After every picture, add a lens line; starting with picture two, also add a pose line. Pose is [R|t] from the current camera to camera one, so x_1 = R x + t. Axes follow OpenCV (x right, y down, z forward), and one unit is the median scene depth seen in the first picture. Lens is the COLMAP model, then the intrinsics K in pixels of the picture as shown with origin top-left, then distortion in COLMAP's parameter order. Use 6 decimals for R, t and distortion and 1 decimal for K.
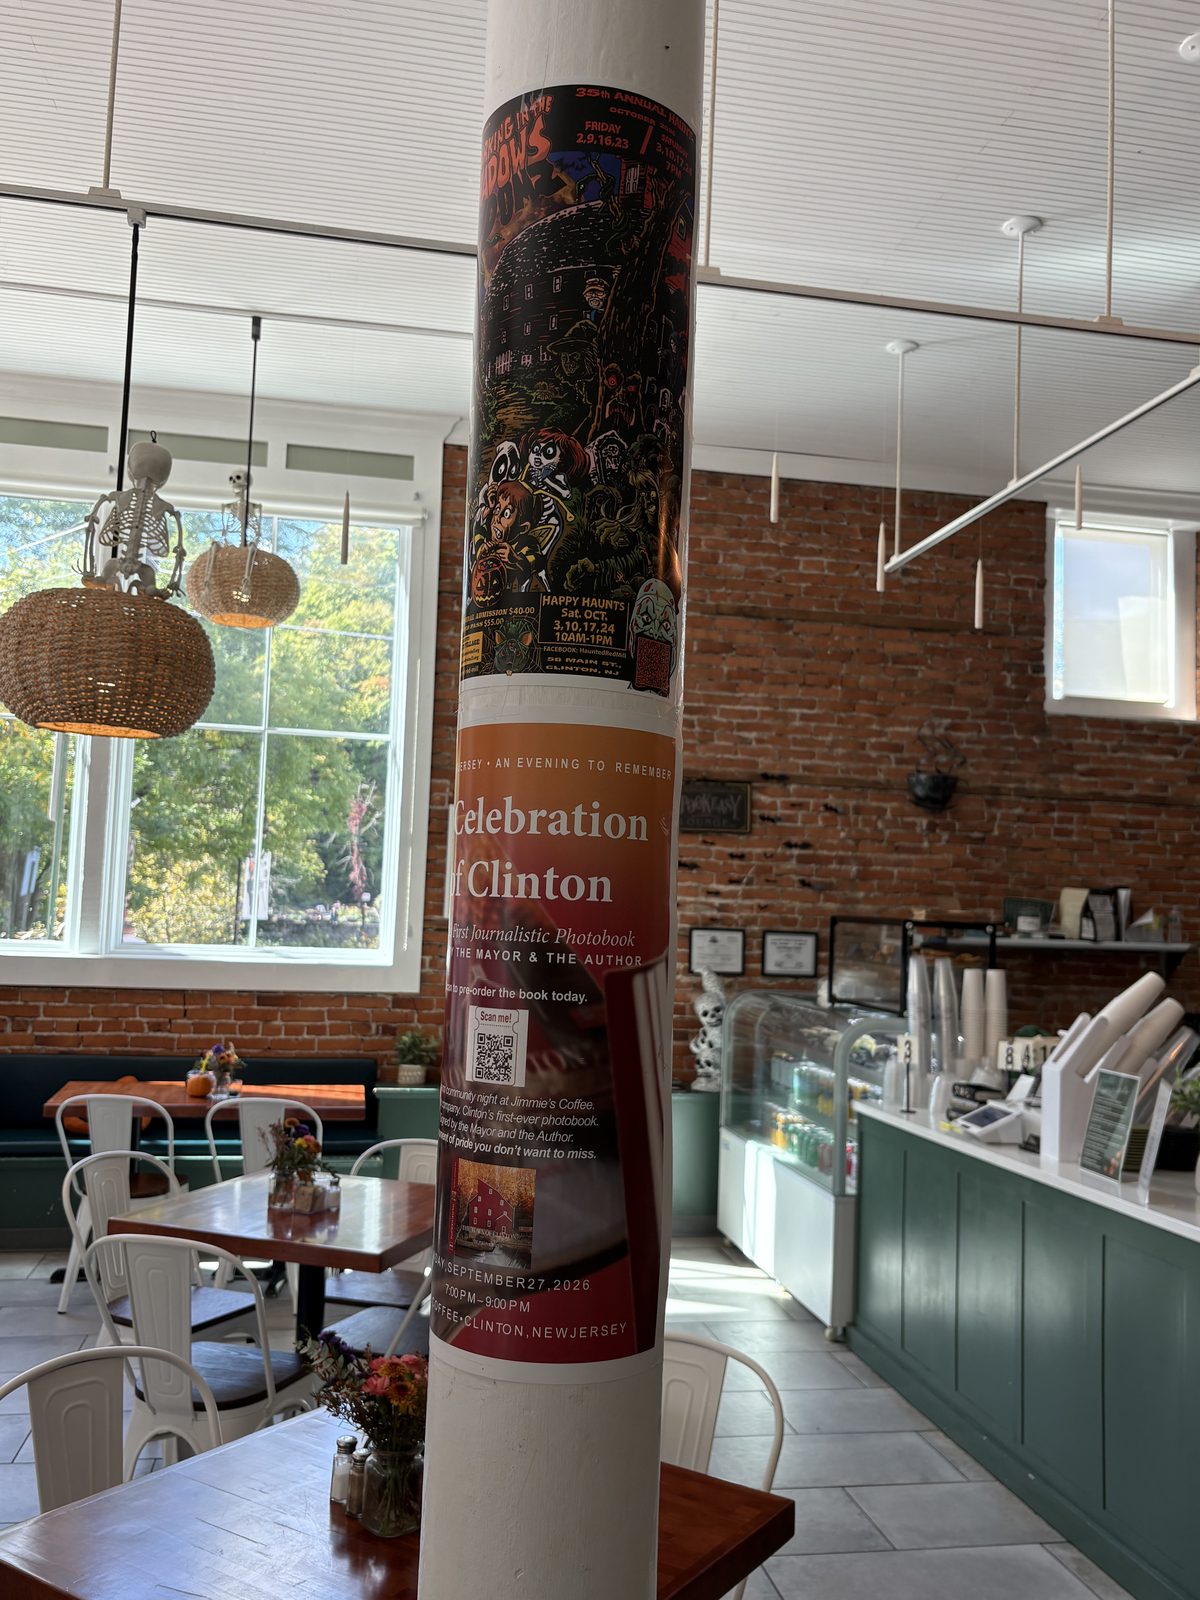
lens RADIAL K [[1354.1, 0, 599.9], [0, 1354.1, 808.7], [0, 0, 1]] dist [0.041008, -0.026834]
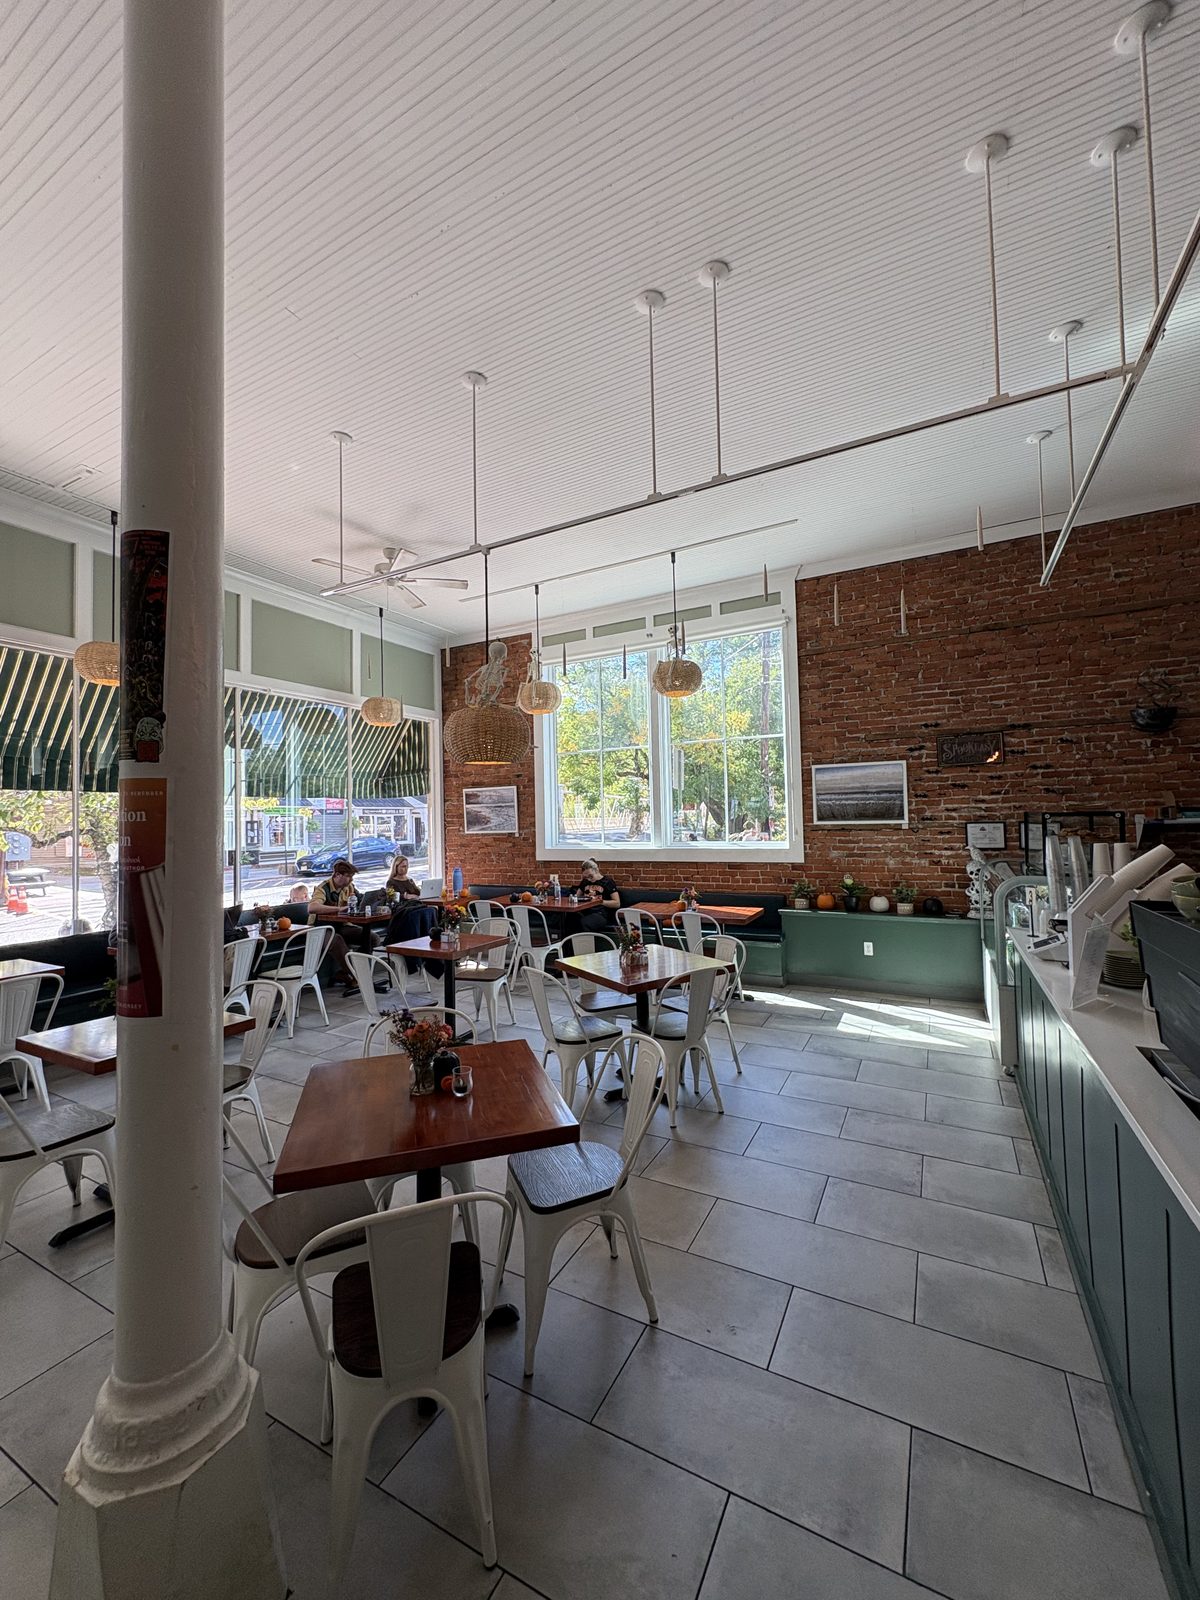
lens RADIAL K [[643.1, 0, 595.0], [0, 643.1, 795.4], [0, 0, 1]] dist [0.003715, -0.000998]
pose [[0.774224, -0.078290, -0.628051, 0.211732], [0.099940, 0.994993, -0.000832, 0.008802], [0.624971, -0.062123, 0.778172, 0.085181]]
